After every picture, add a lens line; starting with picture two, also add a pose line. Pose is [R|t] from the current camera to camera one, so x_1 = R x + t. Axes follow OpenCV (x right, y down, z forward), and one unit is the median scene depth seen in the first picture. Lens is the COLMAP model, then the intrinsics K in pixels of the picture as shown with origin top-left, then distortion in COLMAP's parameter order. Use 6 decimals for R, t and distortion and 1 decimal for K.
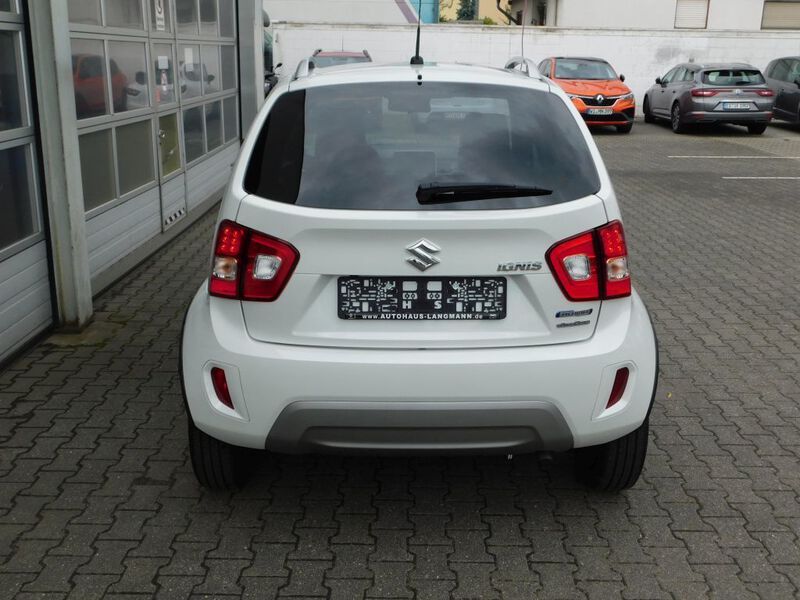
lens RADIAL K [[841.7, 0, 403.3], [0, 841.7, 298.6], [0, 0, 1]] dist [0.004104, 0.000000]
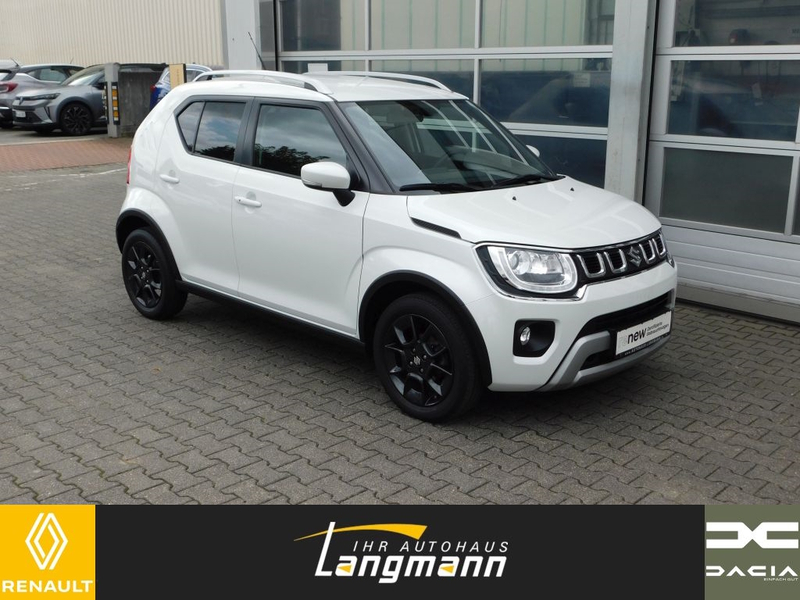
lens RADIAL K [[841.7, 0, 397.4], [0, 841.7, 299.0], [0, 0, 1]] dist [0.004104, 0.000000]
pose [[-0.701418, 0.170947, -0.691946, 1.336148], [-0.210223, 0.878006, 0.430013, -0.815706], [0.681042, 0.447082, -0.579913, 2.890828]]
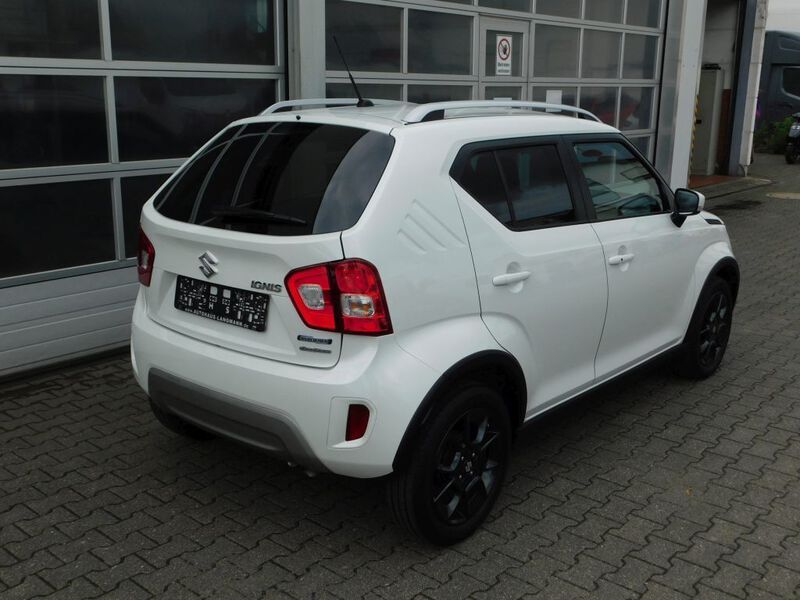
lens RADIAL K [[841.7, 0, 402.7], [0, 841.7, 300.2], [0, 0, 1]] dist [0.004104, 0.000000]
pose [[0.755637, 0.153972, -0.636636, 0.962225], [-0.181017, 0.983212, 0.022939, -0.076650], [0.629480, 0.097908, 0.770823, 0.249081]]
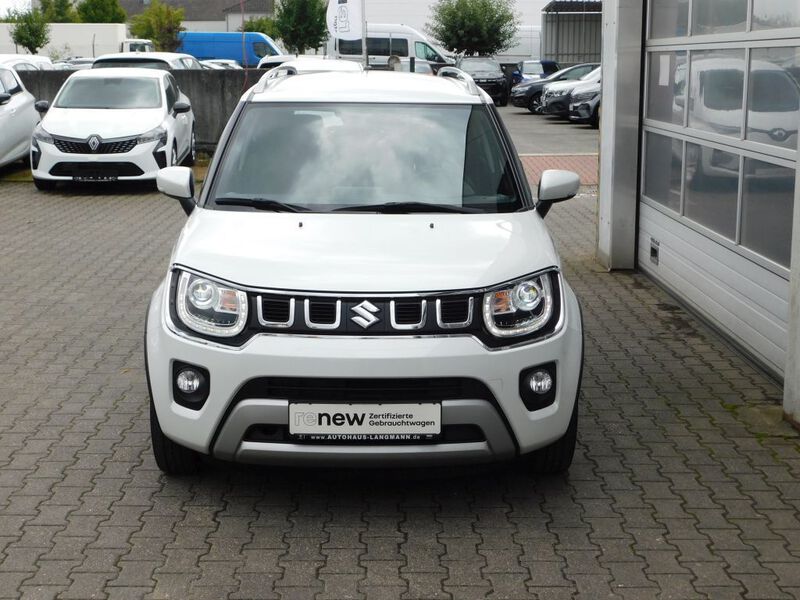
lens RADIAL K [[1218.5, 0, 394.0], [0, 1218.5, 301.3], [0, 0, 1]] dist [0.023655, 0.000000]
pose [[-0.999850, -0.011814, -0.012665, -0.010153], [-0.016301, 0.888980, 0.457657, -1.073991], [0.005853, 0.457795, -0.889039, 3.685105]]
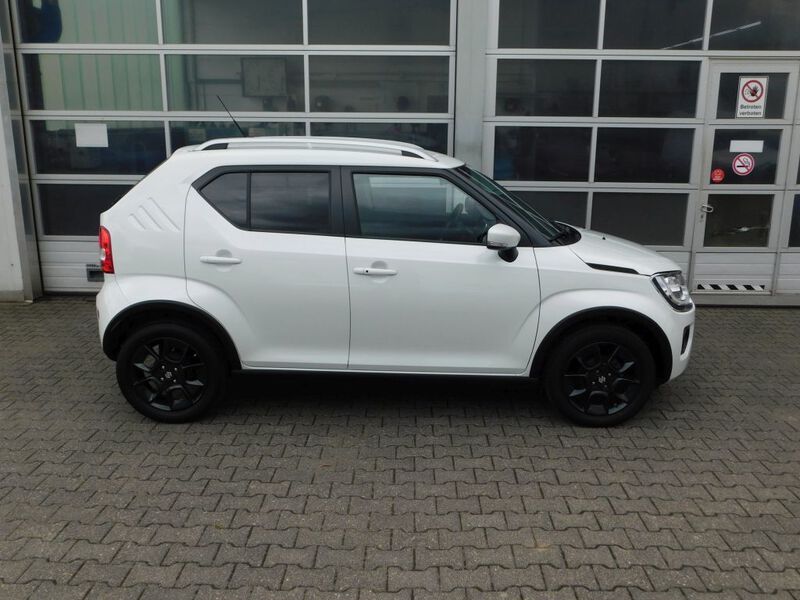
lens RADIAL K [[697.5, 0, 399.1], [0, 697.5, 302.1], [0, 0, 1]] dist [-0.009863, -0.004016]
pose [[-0.023907, 0.233013, -0.972180, 1.714427], [-0.285451, 0.930382, 0.230014, -0.464092], [0.958095, 0.283009, 0.044272, 1.587452]]
